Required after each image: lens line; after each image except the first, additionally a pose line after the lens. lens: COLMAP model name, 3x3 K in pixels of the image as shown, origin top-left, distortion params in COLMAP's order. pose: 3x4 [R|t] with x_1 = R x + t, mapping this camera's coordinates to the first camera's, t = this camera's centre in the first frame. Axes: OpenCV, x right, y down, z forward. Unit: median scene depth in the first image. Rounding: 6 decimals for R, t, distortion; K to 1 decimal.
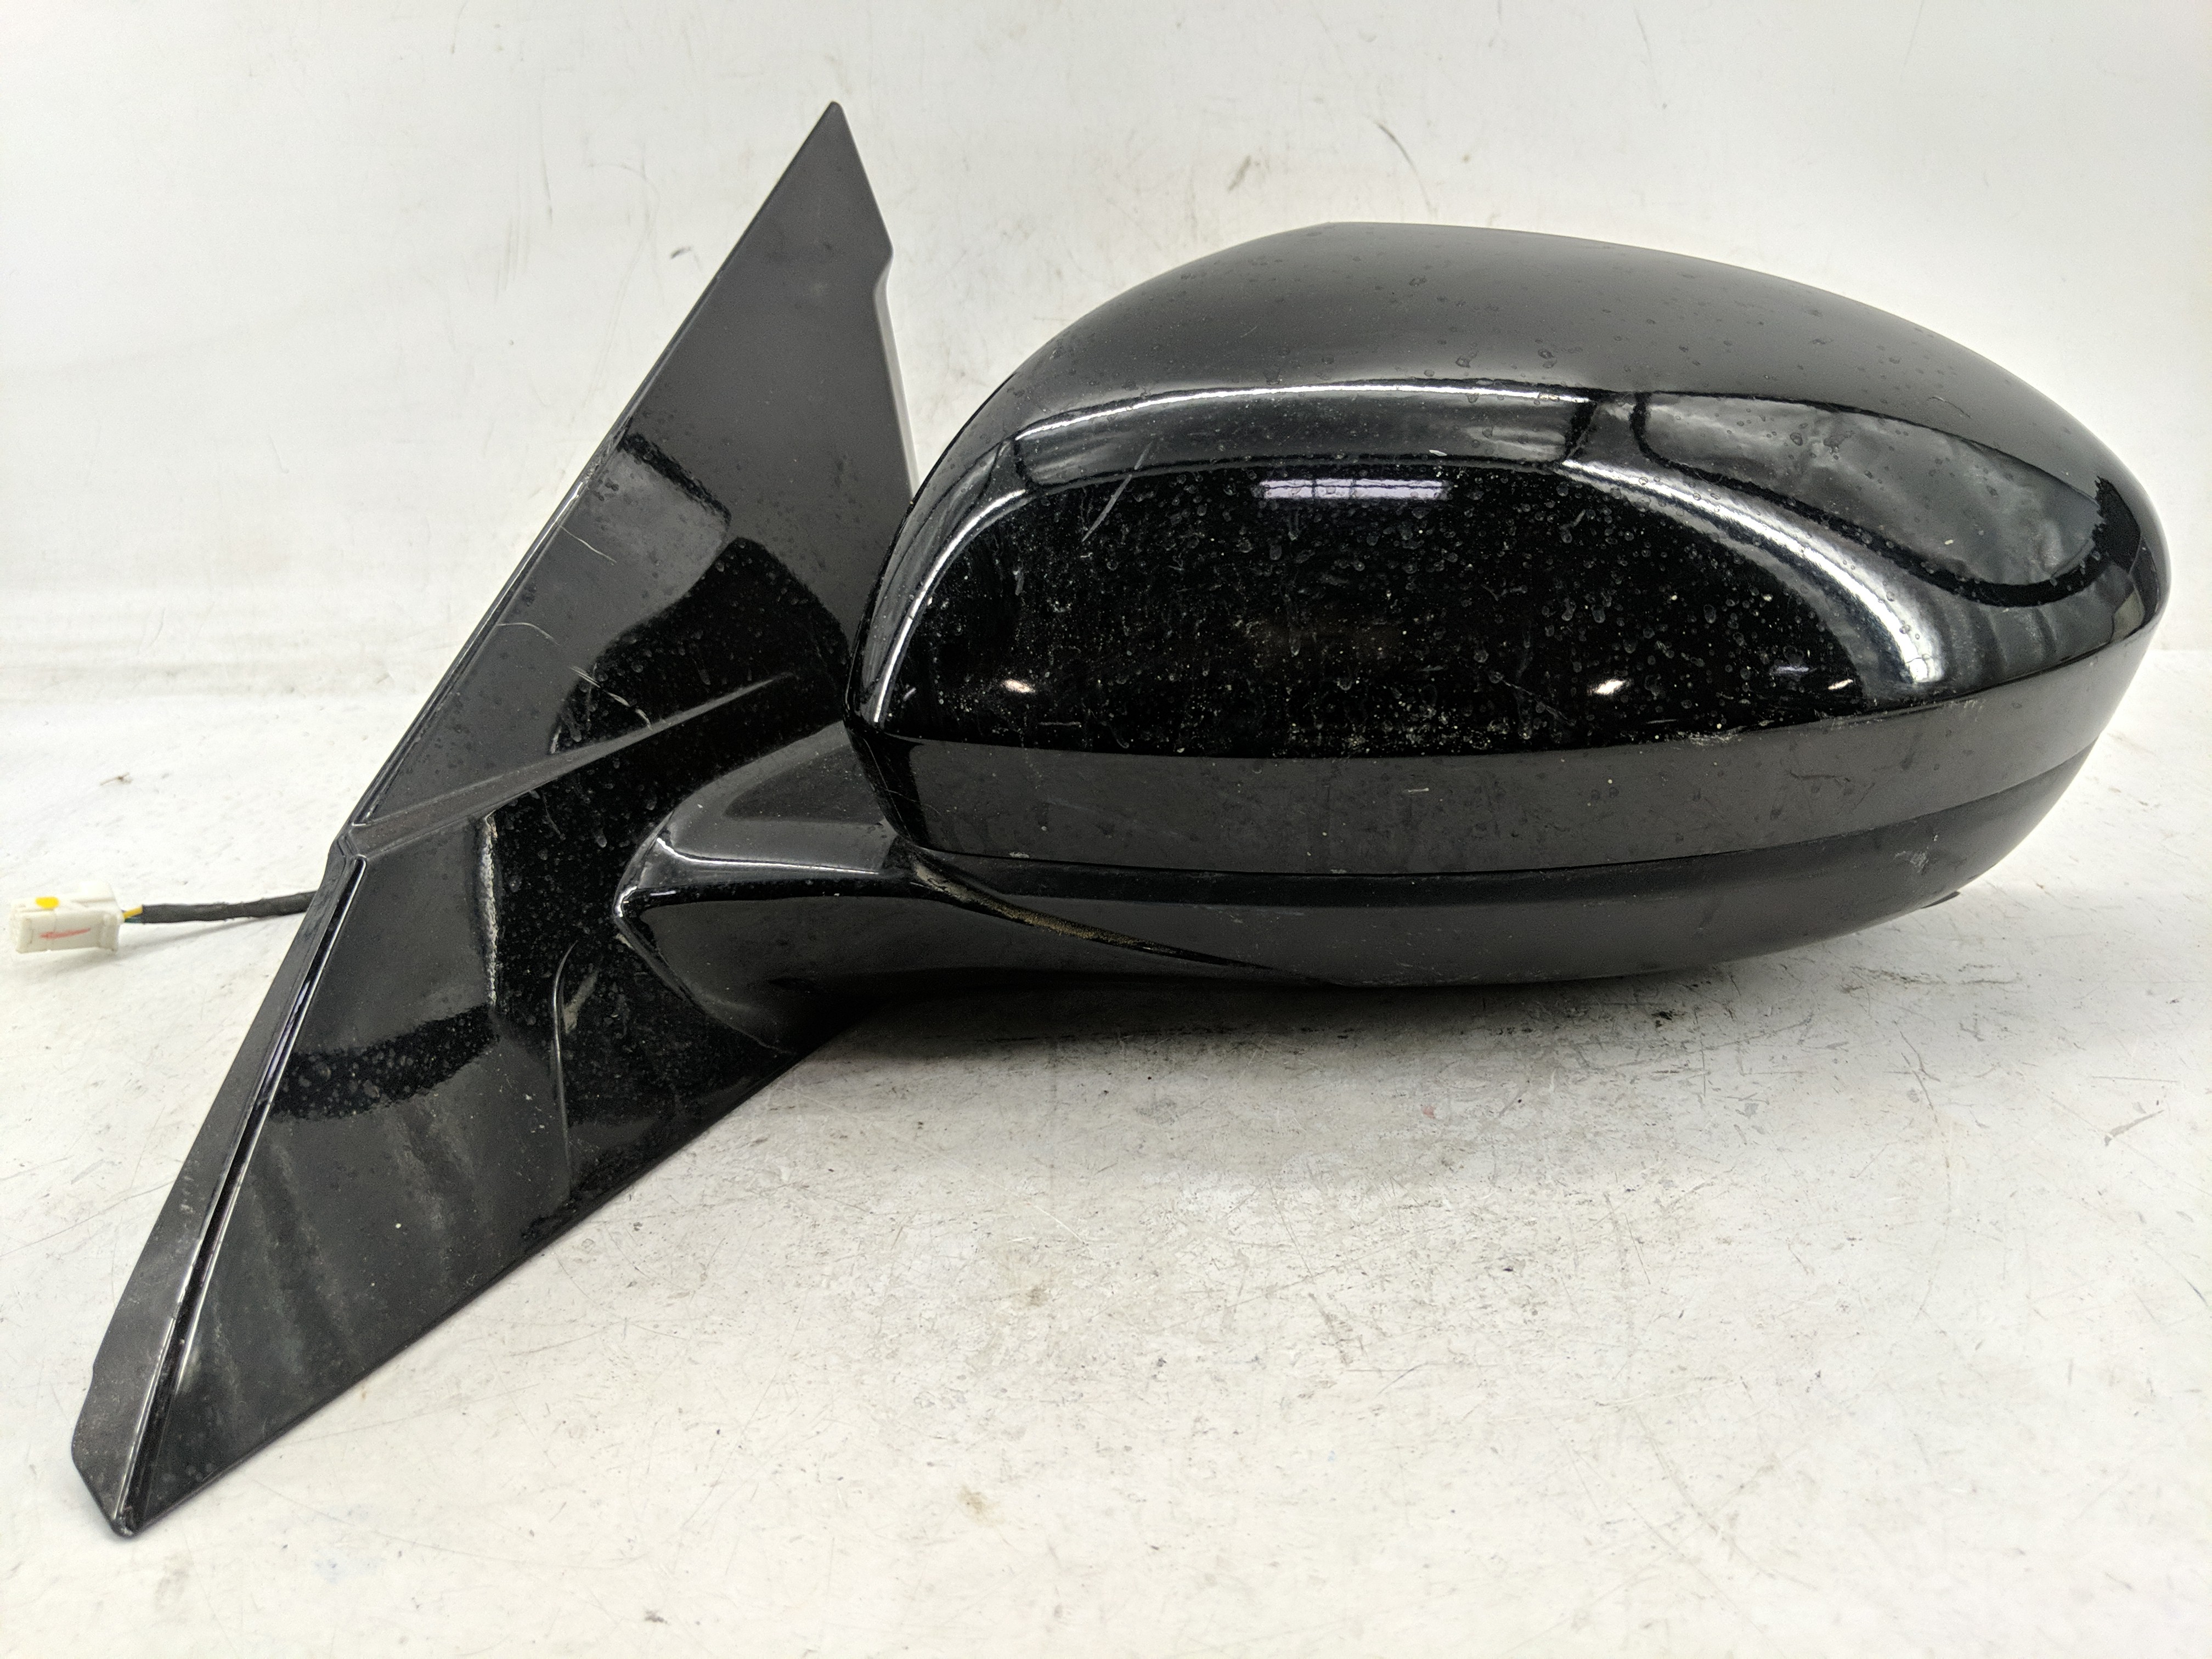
lens RADIAL K [[1778.6, 0, 1093.6], [0, 1778.6, 857.6], [0, 0, 1]] dist [0.033503, -0.098498]
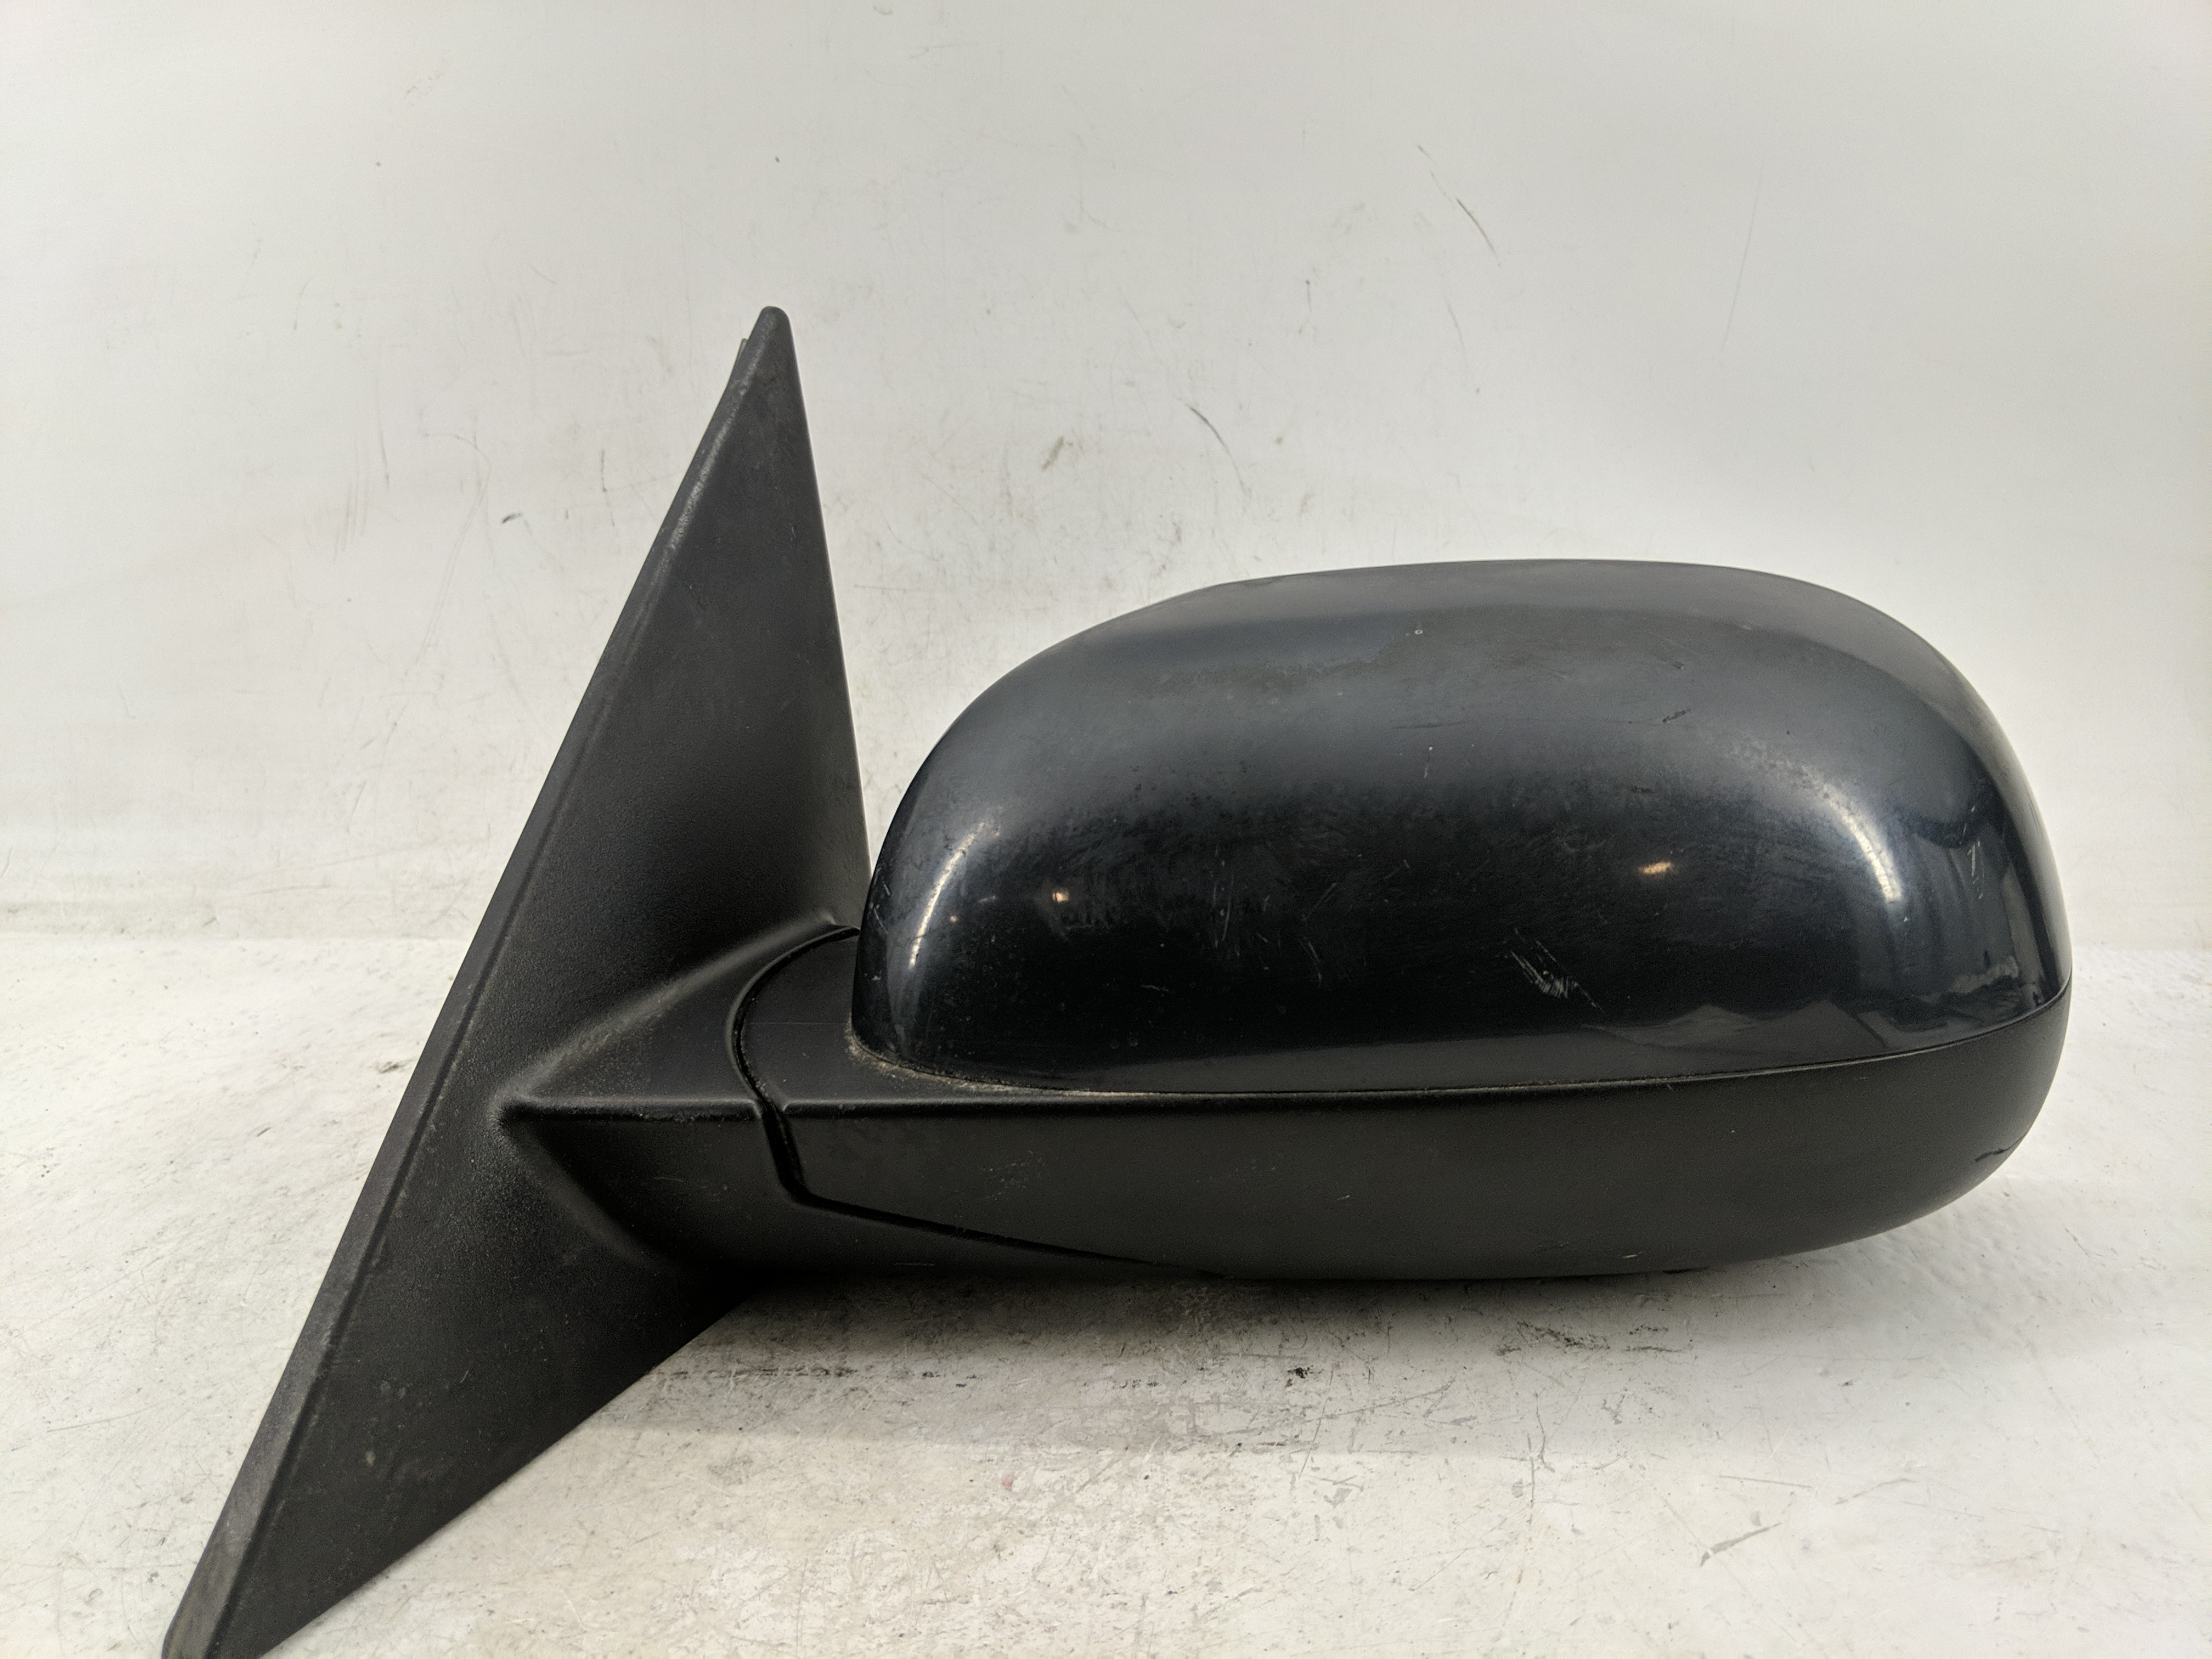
lens RADIAL K [[1778.6, 0, 1104.4], [0, 1778.6, 862.4], [0, 0, 1]] dist [0.033503, -0.098498]
pose [[0.998423, 0.025441, -0.050051, 0.276176], [-0.029813, 0.995618, -0.088639, -0.103267], [0.047576, 0.089991, 0.994806, 0.023924]]
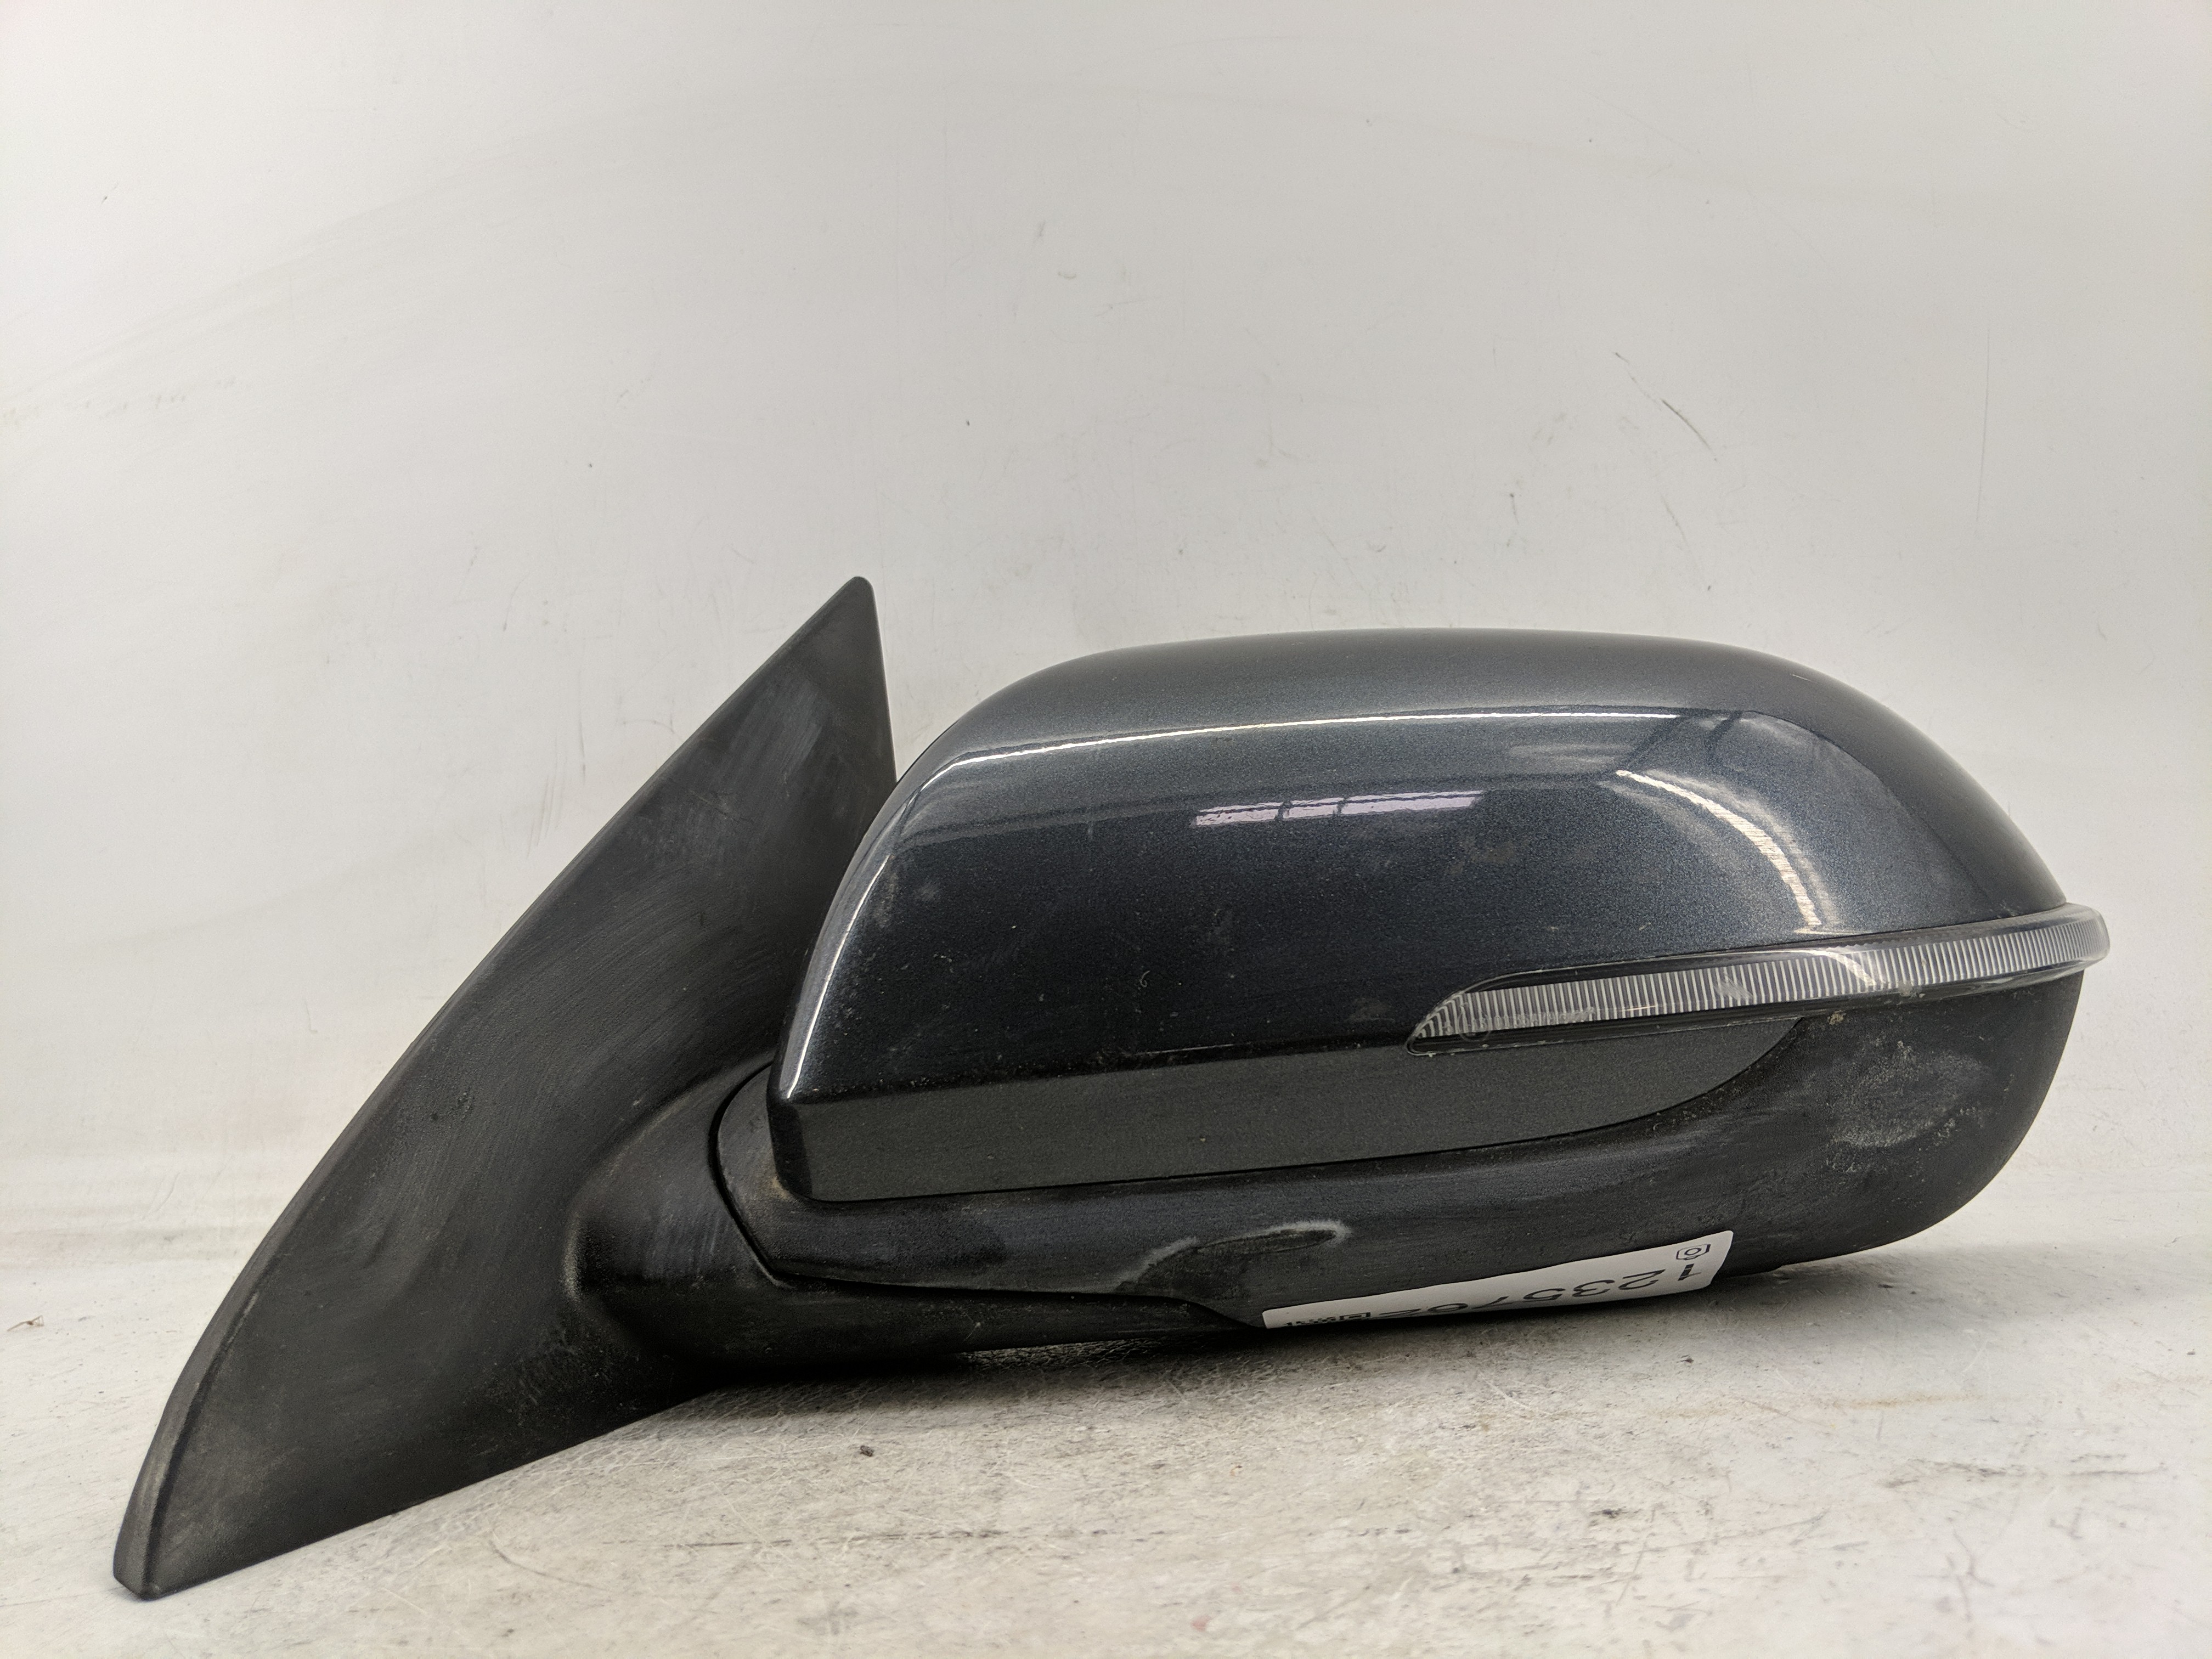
lens RADIAL K [[1778.6, 0, 1138.4], [0, 1778.6, 887.0], [0, 0, 1]] dist [0.033503, -0.098498]
pose [[0.984197, -0.051033, -0.169566, 0.291711], [-0.019187, 0.921201, -0.388614, 0.147275], [0.176036, 0.385726, 0.905664, 0.268127]]
